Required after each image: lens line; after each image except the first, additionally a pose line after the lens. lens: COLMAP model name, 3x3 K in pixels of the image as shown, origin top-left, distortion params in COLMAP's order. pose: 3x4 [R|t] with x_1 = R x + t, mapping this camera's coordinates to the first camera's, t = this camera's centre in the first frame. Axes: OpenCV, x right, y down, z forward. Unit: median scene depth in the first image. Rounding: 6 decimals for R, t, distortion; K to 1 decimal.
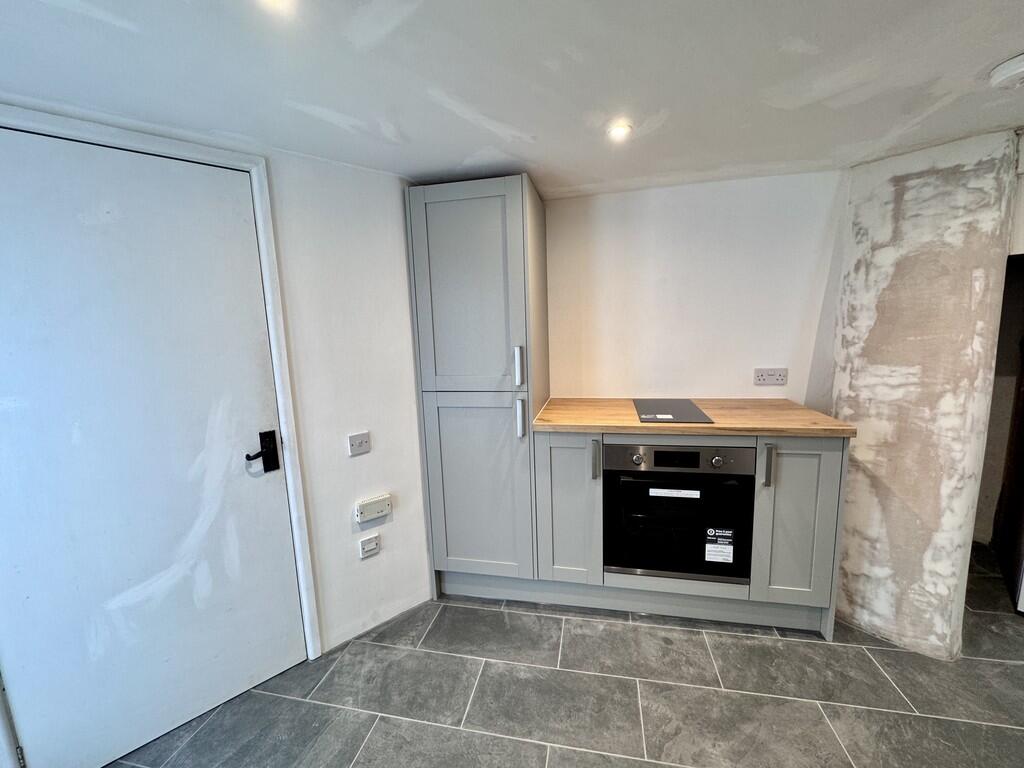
lens RADIAL K [[414.9, 0, 510.0], [0, 414.9, 383.5], [0, 0, 1]] dist [-0.002098, 0.000038]
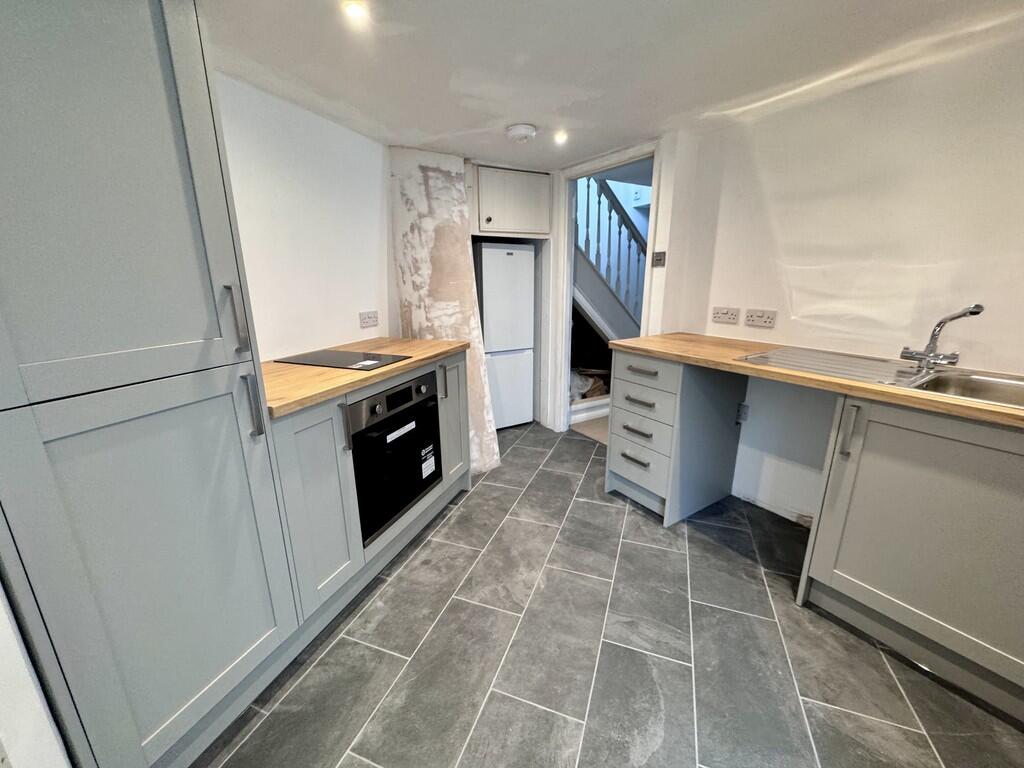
lens RADIAL K [[414.9, 0, 510.0], [0, 414.9, 383.5], [0, 0, 1]] dist [-0.002098, 0.000038]
pose [[0.145780, -0.214266, 0.965835, -0.537203], [0.143229, 0.970550, 0.193694, -0.013010], [-0.978894, 0.110099, 0.172176, 0.545230]]
